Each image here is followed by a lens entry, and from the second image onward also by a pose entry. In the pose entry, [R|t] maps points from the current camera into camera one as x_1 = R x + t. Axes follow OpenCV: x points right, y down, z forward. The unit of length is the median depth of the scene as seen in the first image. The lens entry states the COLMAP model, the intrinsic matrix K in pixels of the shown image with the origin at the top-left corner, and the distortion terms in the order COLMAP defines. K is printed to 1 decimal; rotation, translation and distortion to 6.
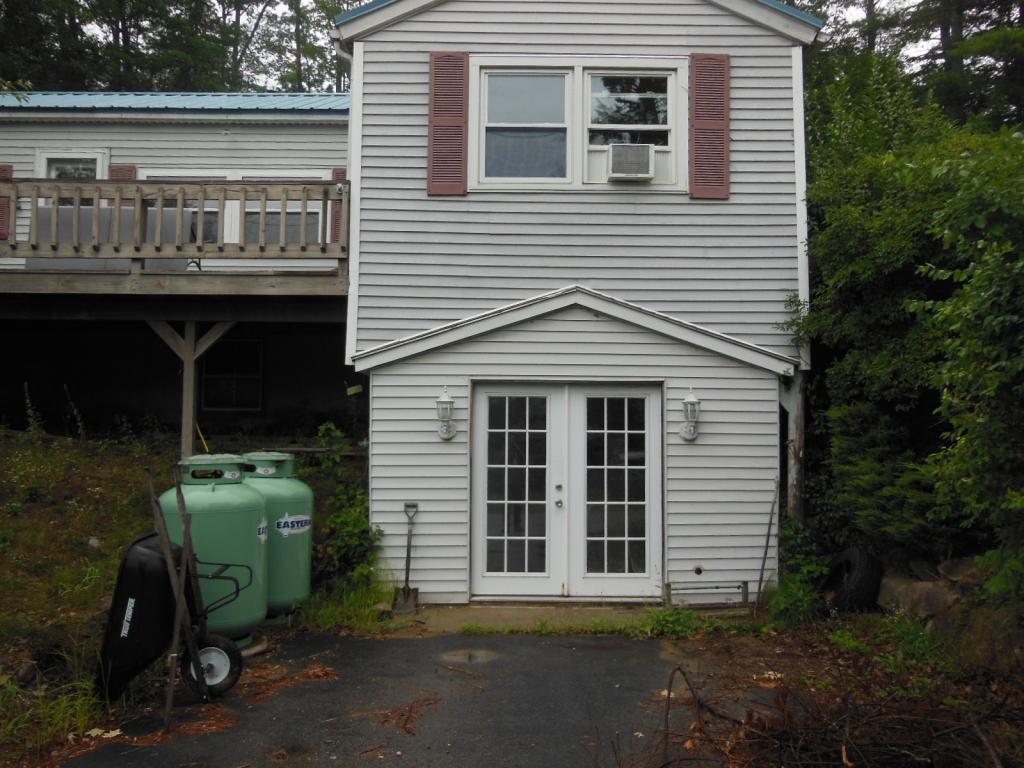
lens RADIAL K [[848.0, 0, 513.7], [0, 848.0, 379.6], [0, 0, 1]] dist [-0.052697, 0.092465]
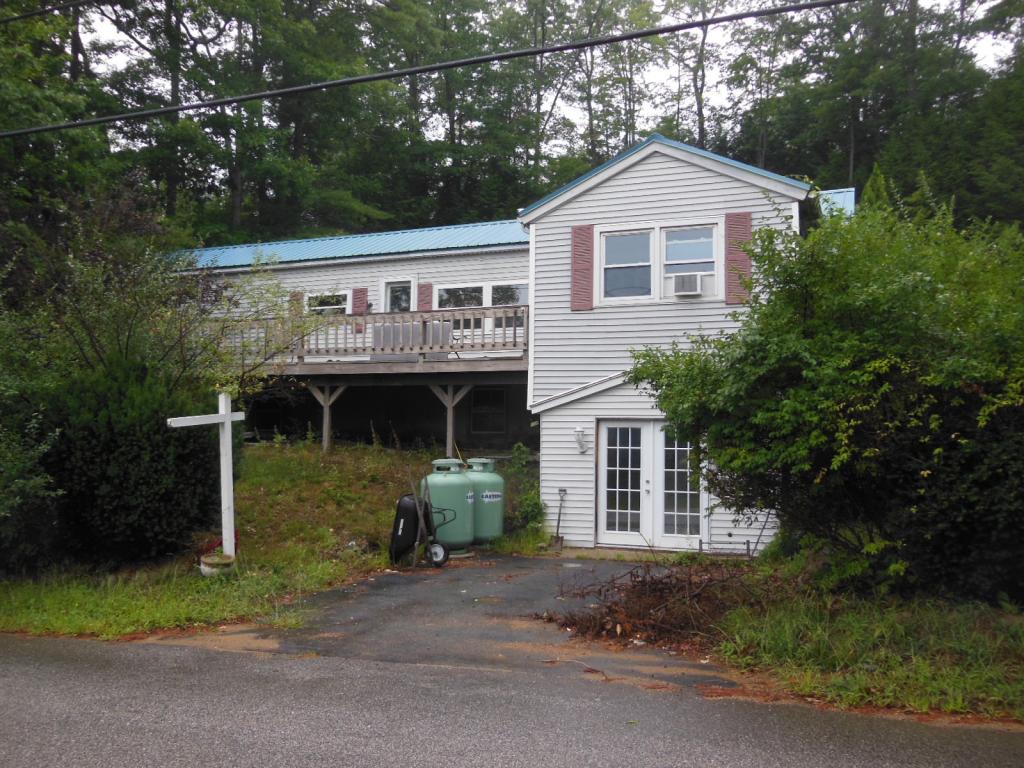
lens RADIAL K [[848.0, 0, 513.7], [0, 848.0, 379.6], [0, 0, 1]] dist [-0.052697, 0.092465]
pose [[0.924896, -0.022123, -0.379577, 0.447766], [0.017031, 0.999714, -0.016770, -0.051141], [0.379840, 0.009046, 0.925008, -0.648659]]
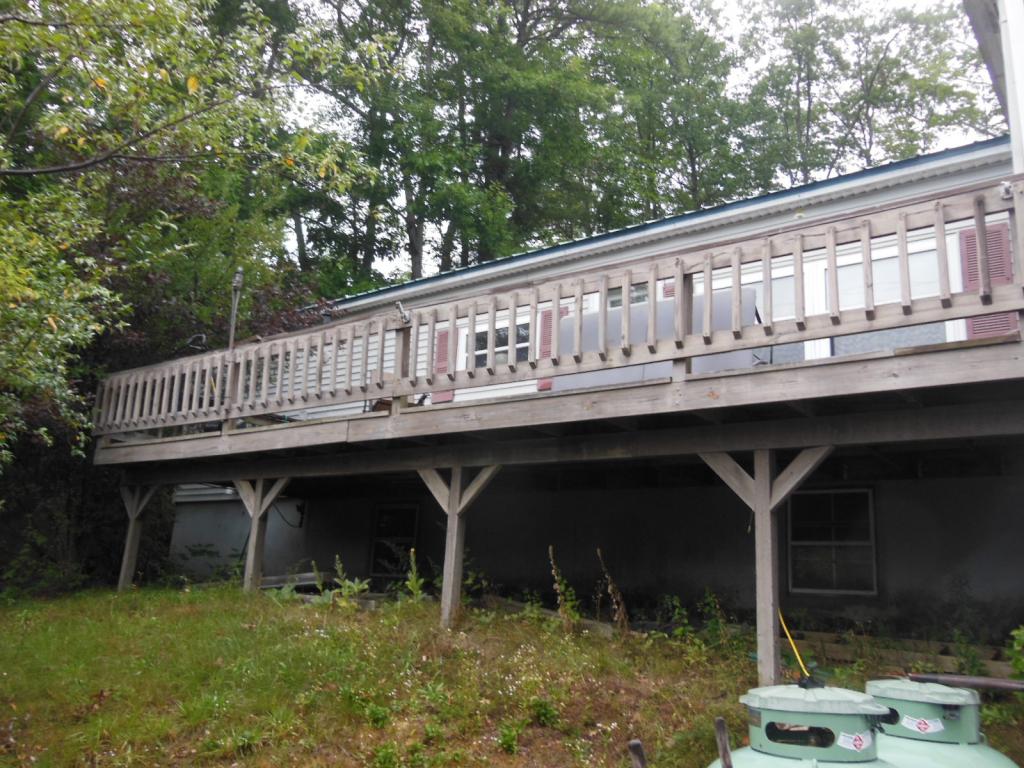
lens RADIAL K [[848.0, 0, 513.7], [0, 848.0, 379.6], [0, 0, 1]] dist [-0.052697, 0.092465]
pose [[0.784992, -0.120791, -0.607616, -0.140117], [-0.009364, 0.978382, -0.206595, 0.014504], [0.619435, 0.167865, 0.766891, 0.396468]]
